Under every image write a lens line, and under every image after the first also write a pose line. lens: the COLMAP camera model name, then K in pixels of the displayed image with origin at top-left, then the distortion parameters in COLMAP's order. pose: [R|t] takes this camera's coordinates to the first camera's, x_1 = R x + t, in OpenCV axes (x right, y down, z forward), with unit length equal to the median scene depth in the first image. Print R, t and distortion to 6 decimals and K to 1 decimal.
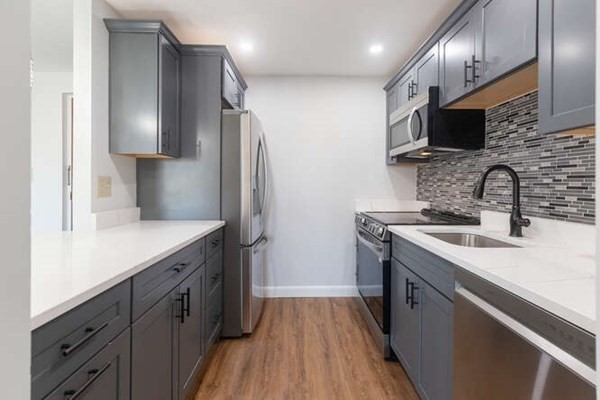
lens RADIAL K [[277.8, 0, 303.3], [0, 277.8, 188.1], [0, 0, 1]] dist [-0.000102, -0.000248]
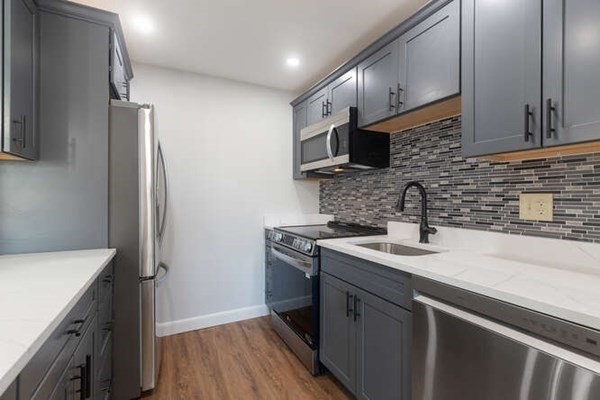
lens RADIAL K [[276.3, 0, 300.0], [0, 276.3, 200.0], [0, 0, 1]] dist [0.002306, 0.000089]
pose [[0.902539, -0.005275, 0.430575, -0.159325], [0.007936, 0.999959, -0.004383, -0.005139], [-0.430534, 0.007373, 0.902544, 0.118684]]
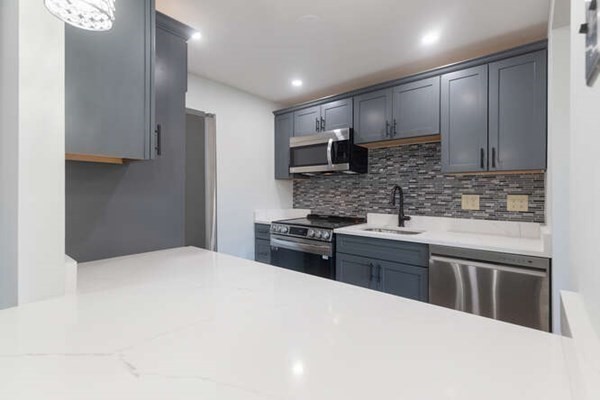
lens RADIAL K [[272.5, 0, 302.4], [0, 272.5, 192.5], [0, 0, 1]] dist [0.000529, 0.000058]
pose [[0.661785, -0.005360, 0.749674, -0.678976], [0.012037, 0.999922, -0.003477, -0.031060], [-0.749597, 0.011325, 0.661798, 0.239774]]
